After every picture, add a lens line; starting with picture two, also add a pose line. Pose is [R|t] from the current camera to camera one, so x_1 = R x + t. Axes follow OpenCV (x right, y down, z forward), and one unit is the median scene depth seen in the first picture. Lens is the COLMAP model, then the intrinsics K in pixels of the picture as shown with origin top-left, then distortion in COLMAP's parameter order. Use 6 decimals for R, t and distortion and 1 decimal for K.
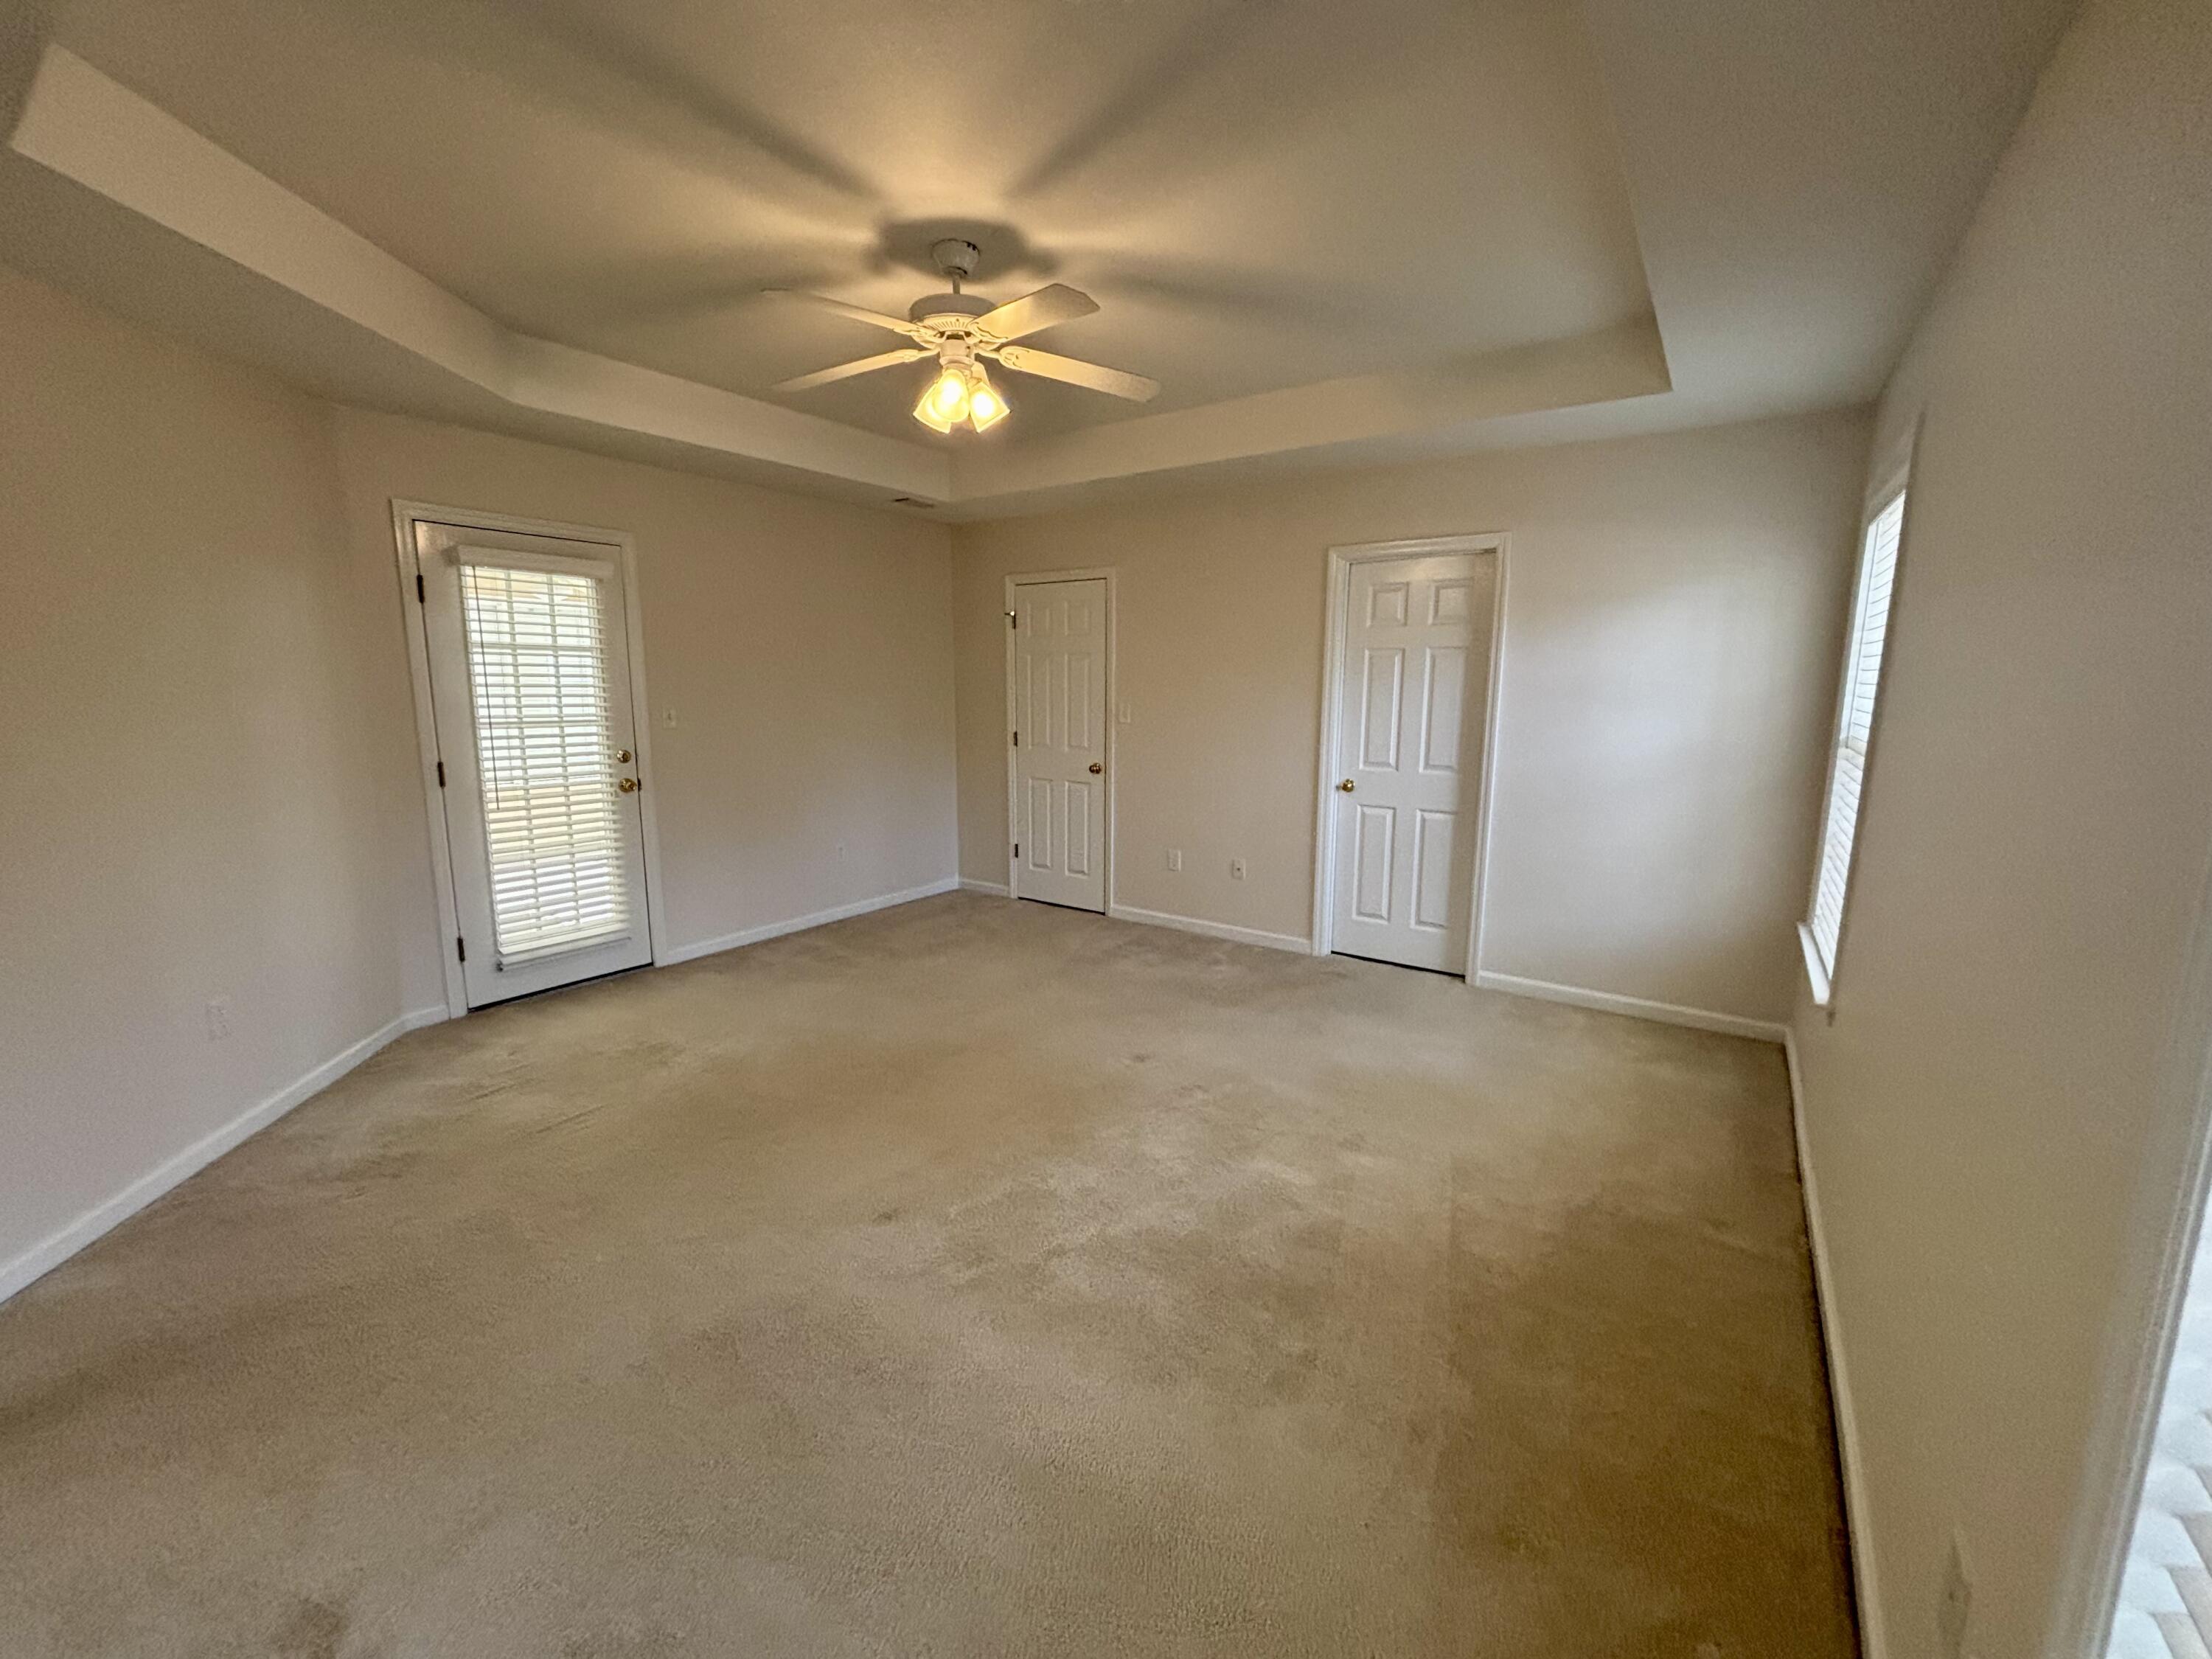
lens RADIAL K [[888.7, 0, 1102.4], [0, 888.7, 821.8], [0, 0, 1]] dist [0.008873, -0.001782]
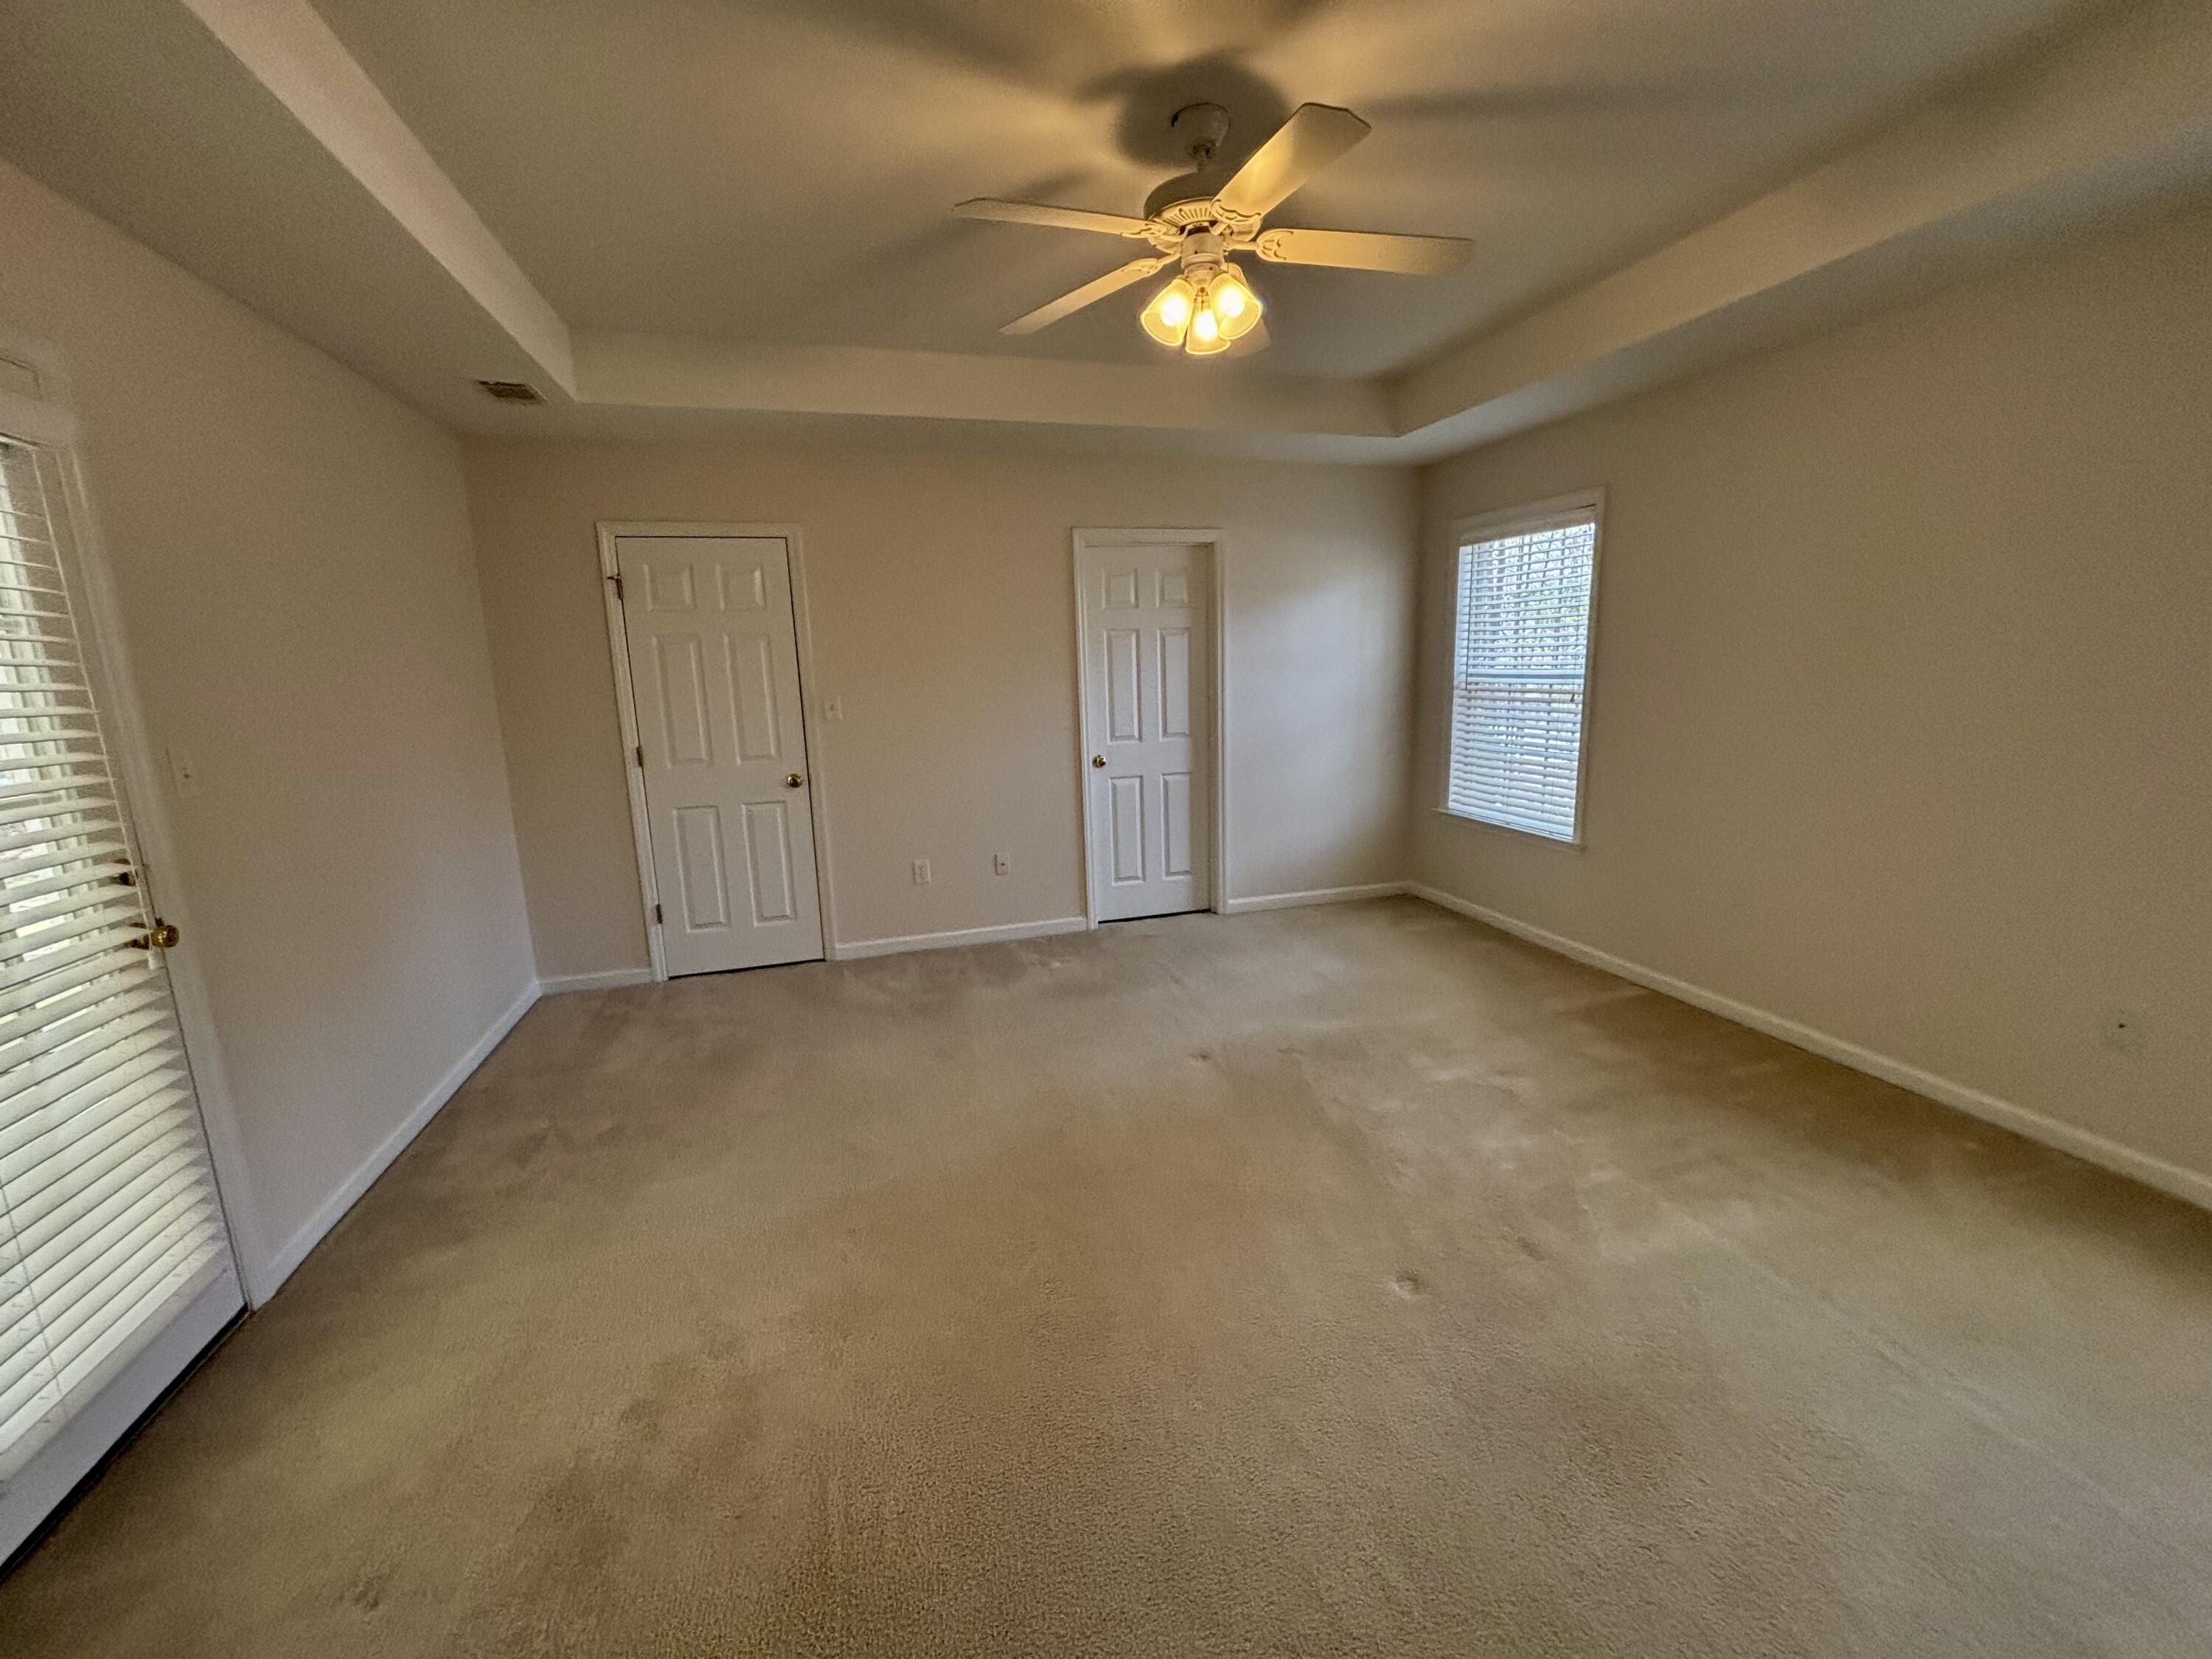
lens RADIAL K [[888.7, 0, 1104.7], [0, 888.7, 829.9], [0, 0, 1]] dist [0.008873, -0.001782]
pose [[0.619050, -0.170884, 0.766535, -0.539228], [0.154969, 0.983429, 0.094084, -0.059557], [-0.769910, 0.060547, 0.635273, 0.343764]]
